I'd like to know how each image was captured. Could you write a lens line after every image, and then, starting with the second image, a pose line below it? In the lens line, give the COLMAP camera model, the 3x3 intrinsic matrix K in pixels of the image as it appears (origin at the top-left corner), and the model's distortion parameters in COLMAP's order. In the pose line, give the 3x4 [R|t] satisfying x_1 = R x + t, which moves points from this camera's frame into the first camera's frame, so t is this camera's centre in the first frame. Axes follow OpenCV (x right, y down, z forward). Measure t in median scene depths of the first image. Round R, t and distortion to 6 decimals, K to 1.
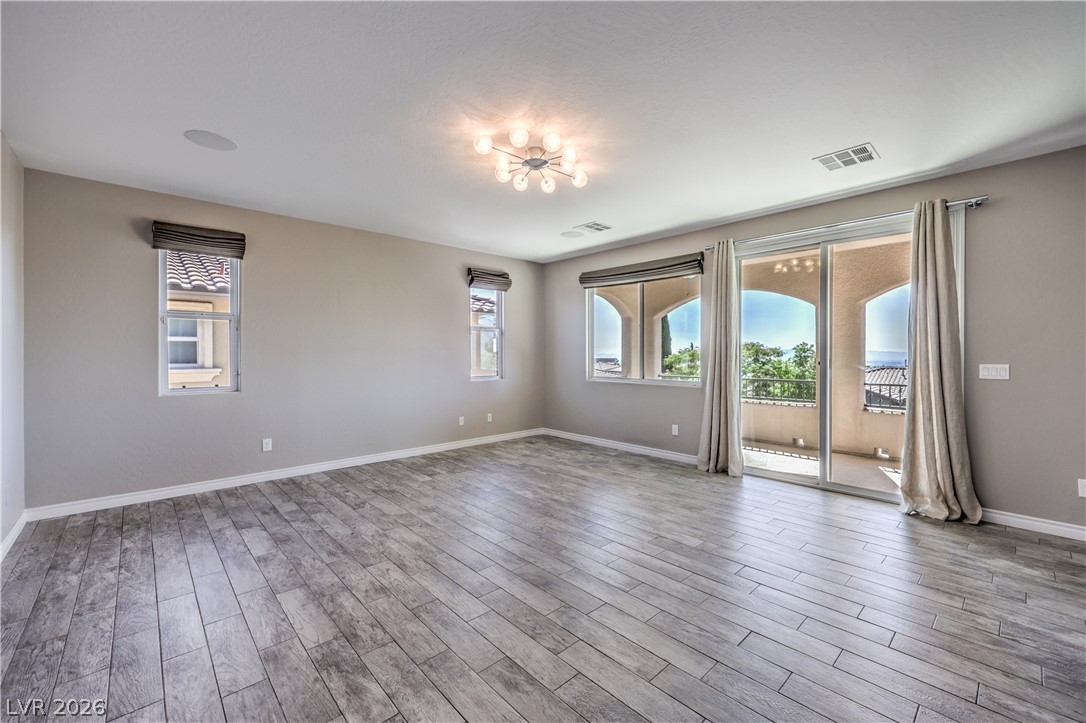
lens RADIAL K [[444.4, 0, 545.8], [0, 444.4, 356.0], [0, 0, 1]] dist [-0.006989, 0.000554]
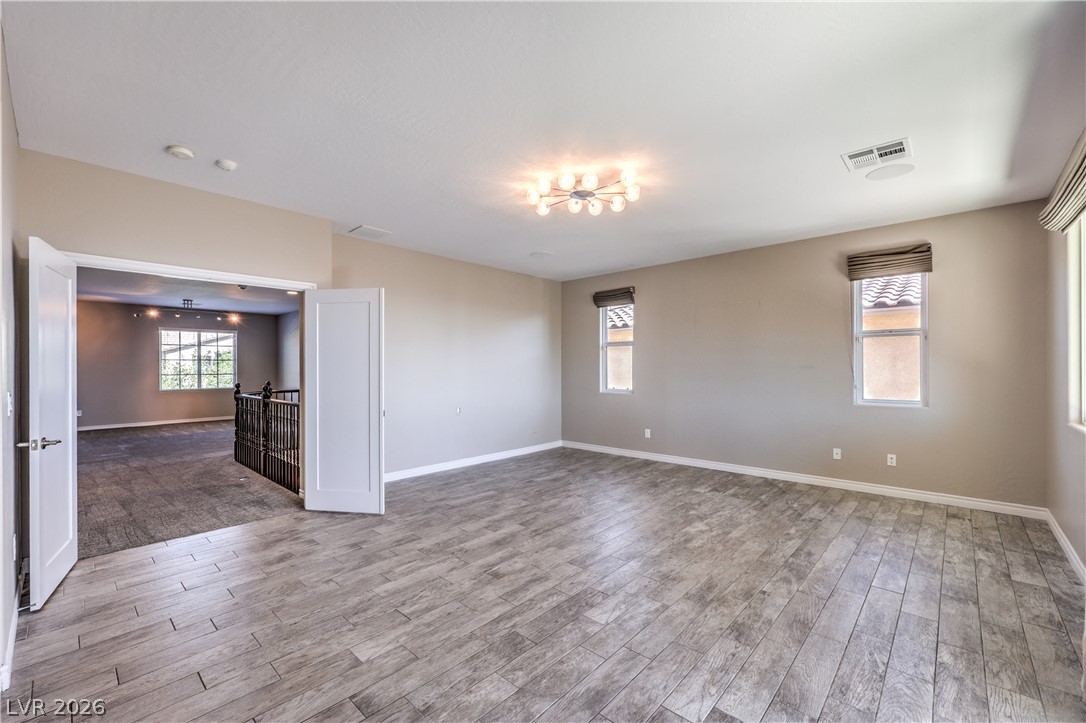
lens RADIAL K [[444.4, 0, 547.5], [0, 444.4, 363.0], [0, 0, 1]] dist [-0.006989, 0.000554]
pose [[0.082175, -0.009523, -0.996572, 0.854510], [-0.006705, 0.999926, -0.010108, -0.004283], [0.996595, 0.007513, 0.082105, 0.666958]]
